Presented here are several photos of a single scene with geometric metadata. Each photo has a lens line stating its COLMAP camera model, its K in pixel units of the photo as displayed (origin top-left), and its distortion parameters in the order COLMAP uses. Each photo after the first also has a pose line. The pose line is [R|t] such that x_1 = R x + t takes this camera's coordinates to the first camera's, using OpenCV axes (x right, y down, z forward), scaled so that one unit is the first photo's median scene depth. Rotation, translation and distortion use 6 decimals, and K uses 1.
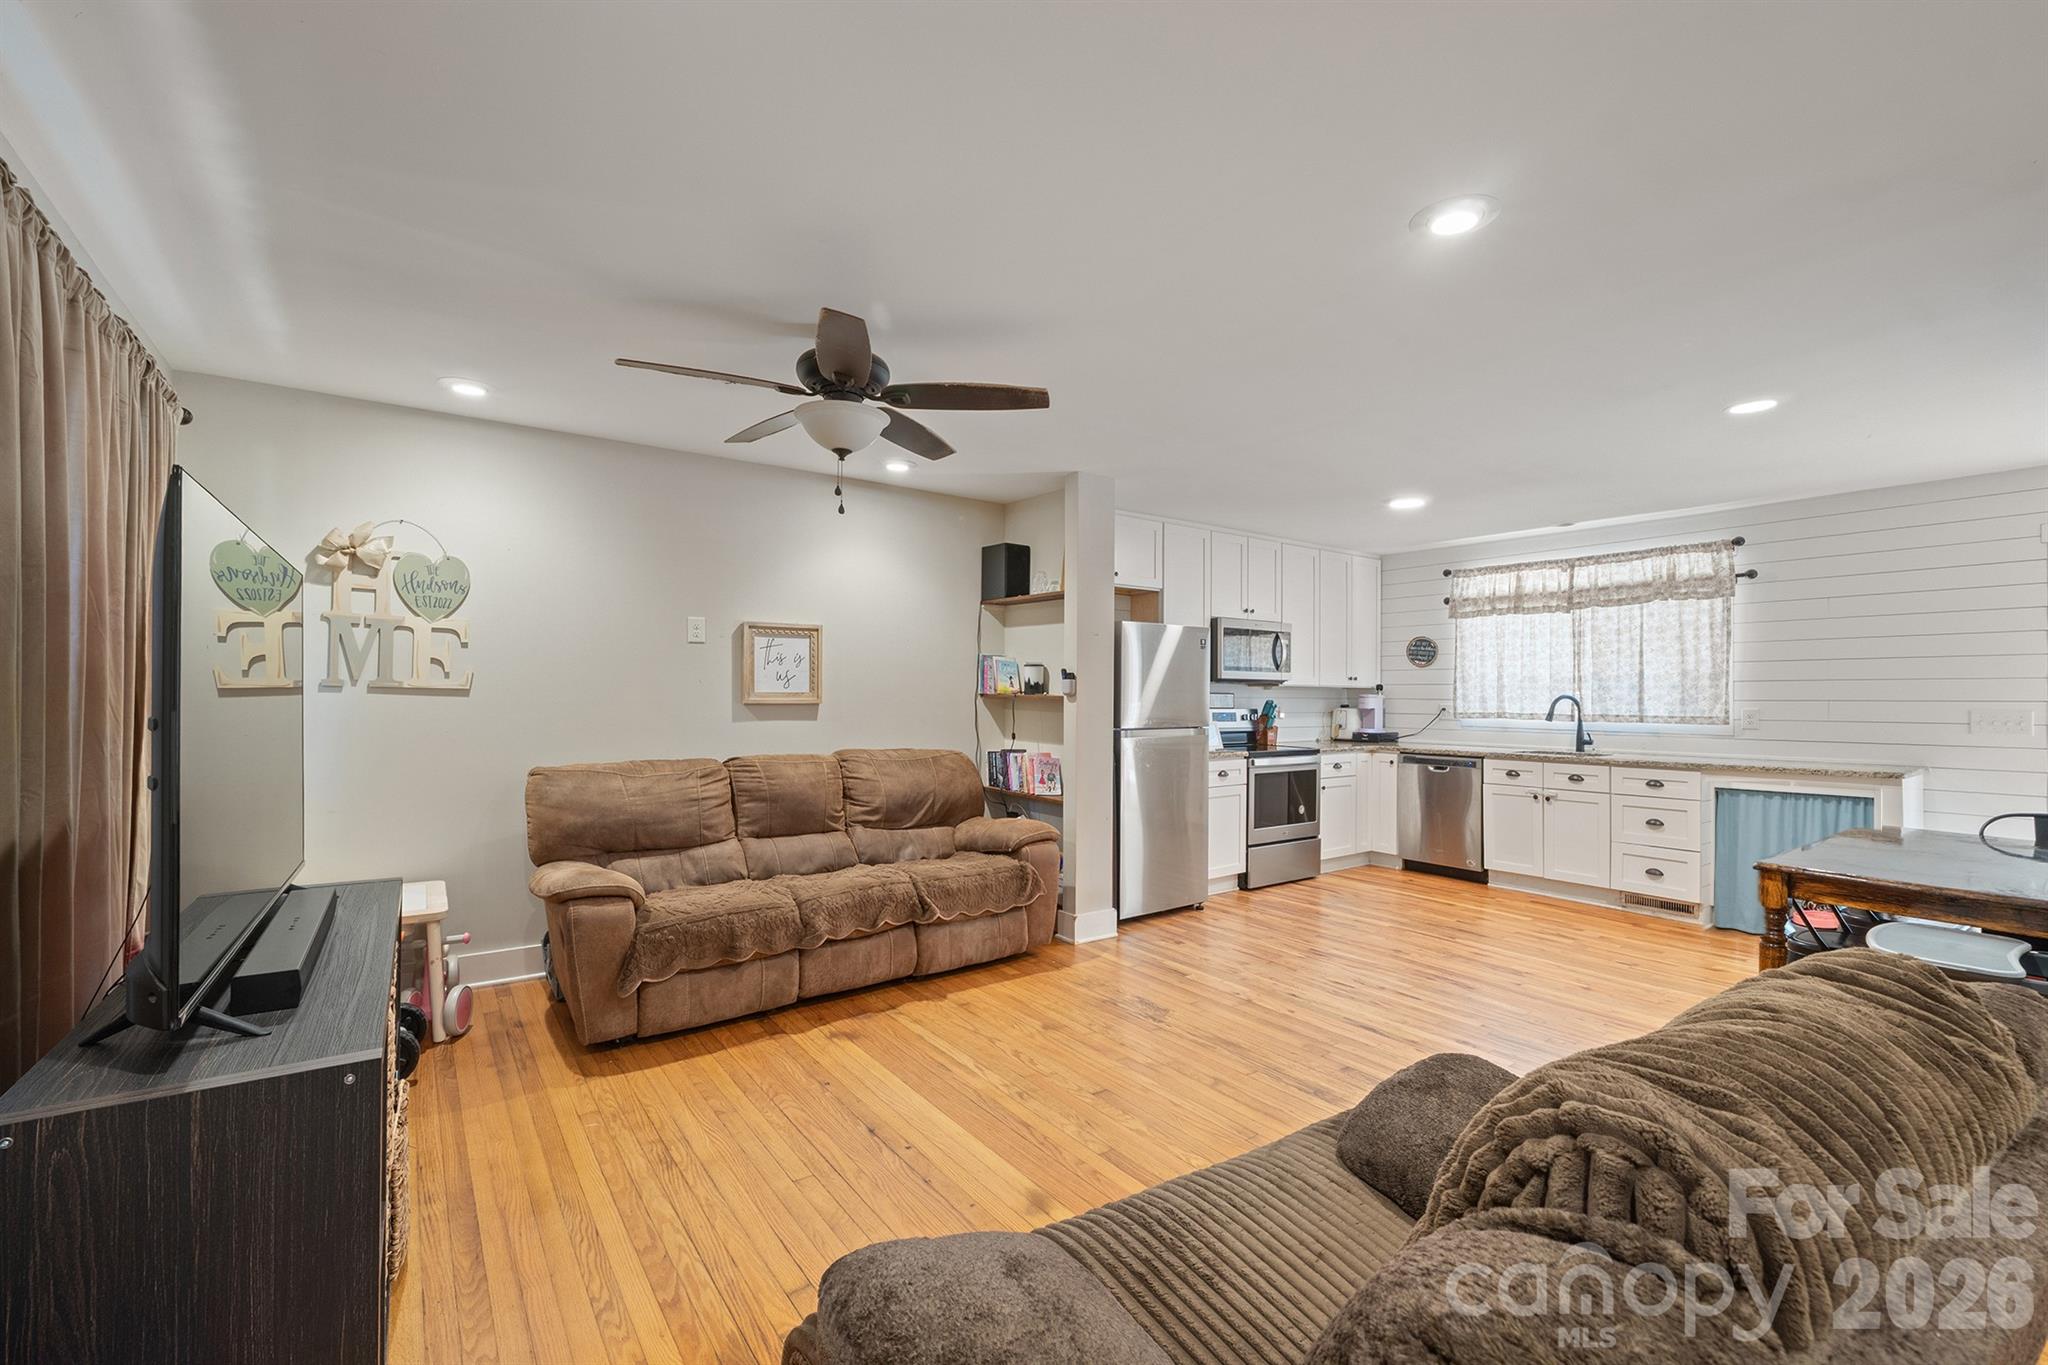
lens RADIAL K [[862.9, 0, 1025.1], [0, 862.9, 690.9], [0, 0, 1]] dist [-0.010576, 0.001811]
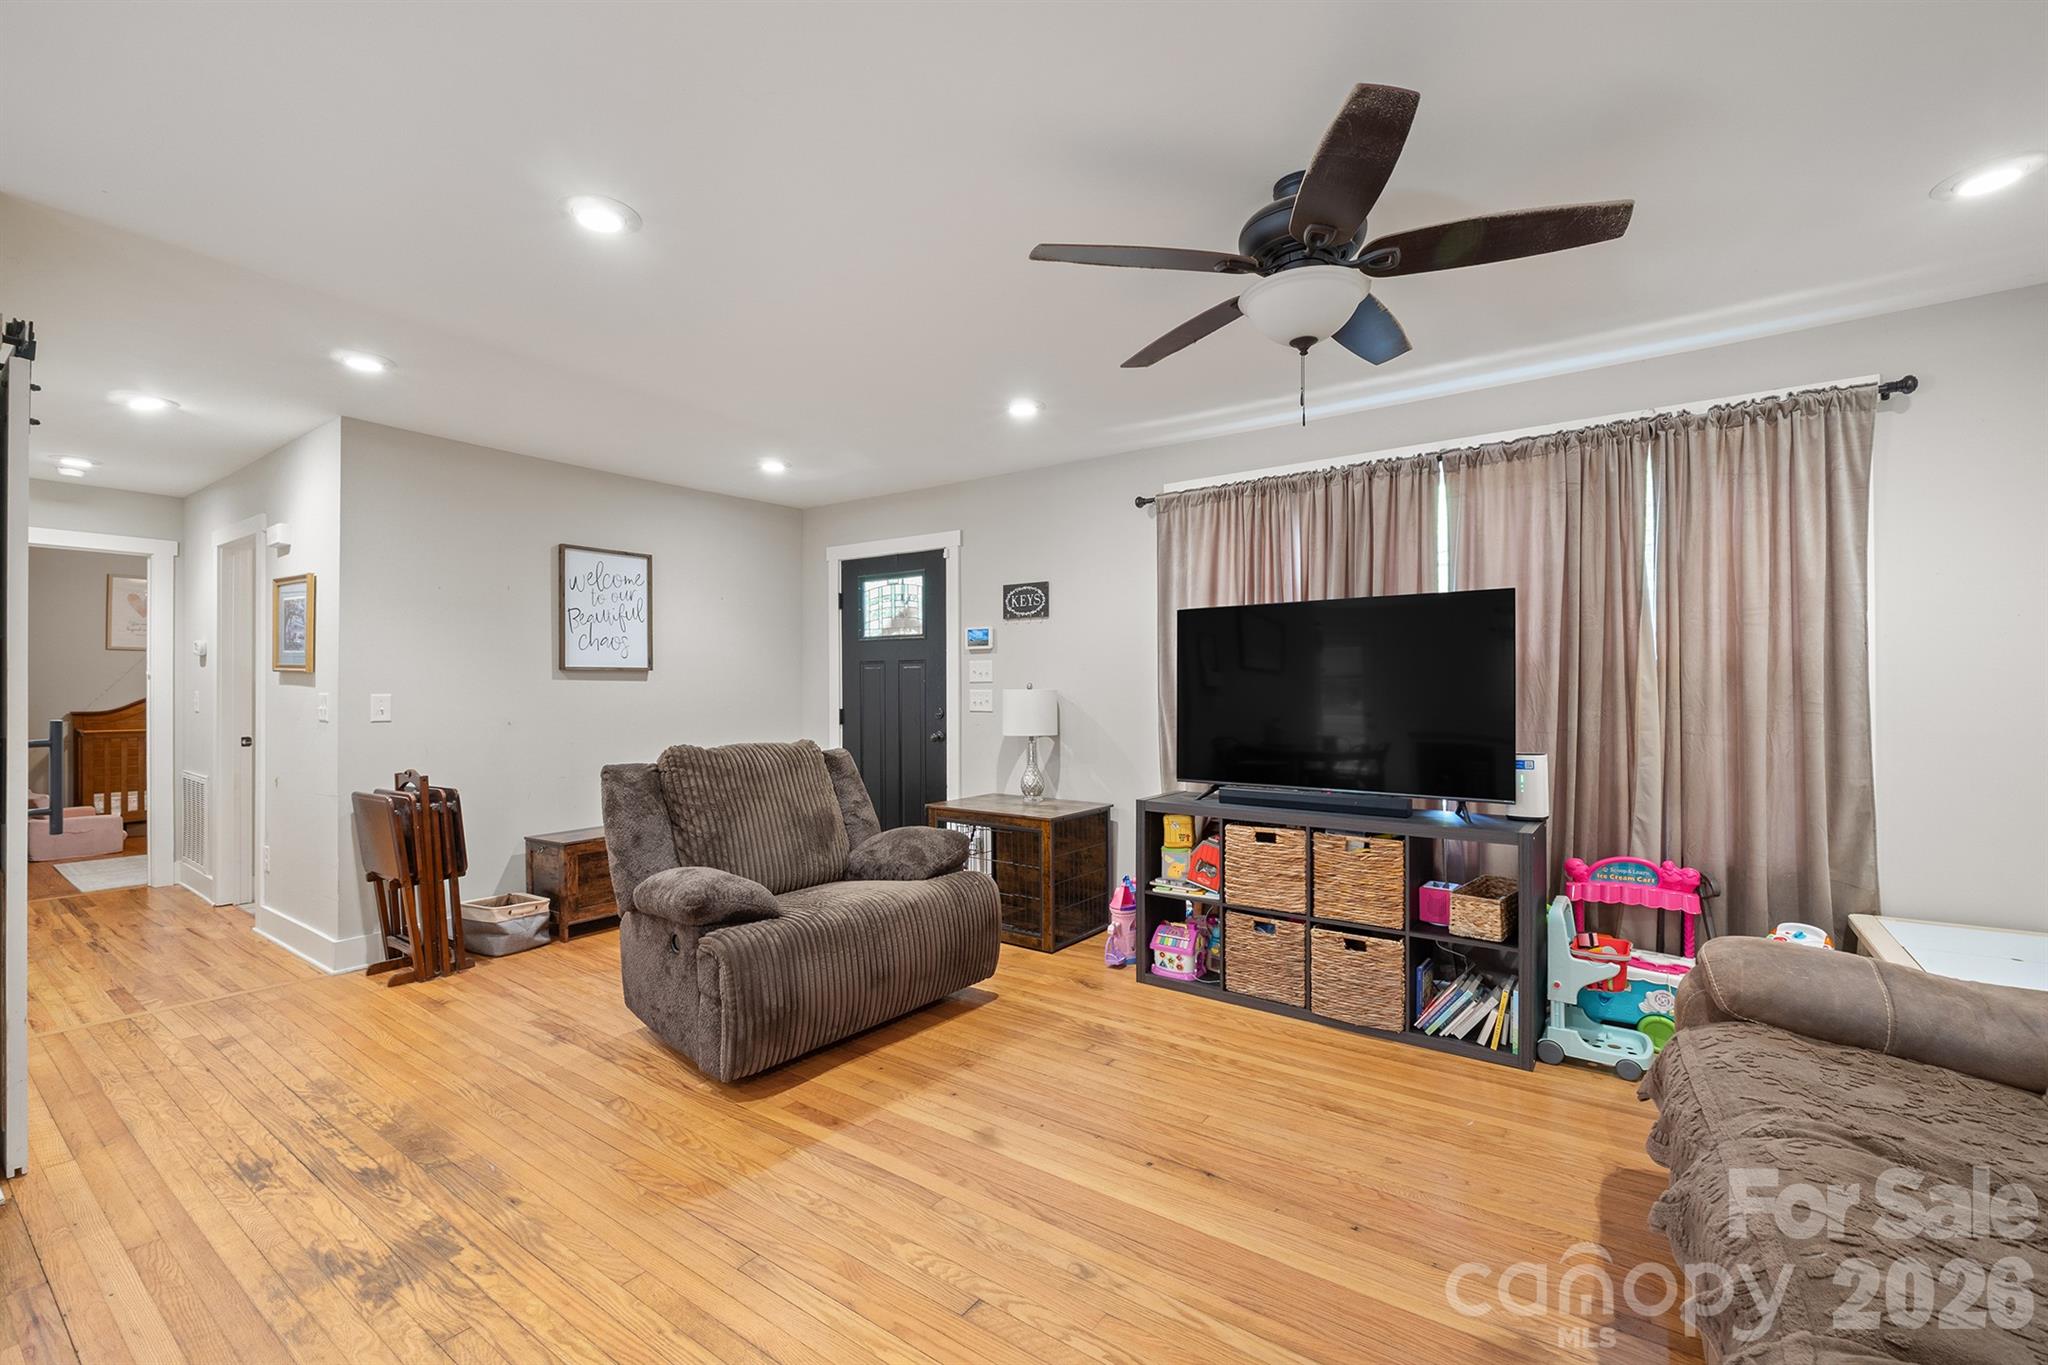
lens RADIAL K [[862.9, 0, 1027.7], [0, 862.9, 685.1], [0, 0, 1]] dist [-0.010576, 0.001811]
pose [[-0.947013, -0.006666, -0.321126, 0.121793], [-0.001807, 0.999879, -0.015428, 0.016190], [0.321190, -0.014030, -0.946911, 0.784691]]
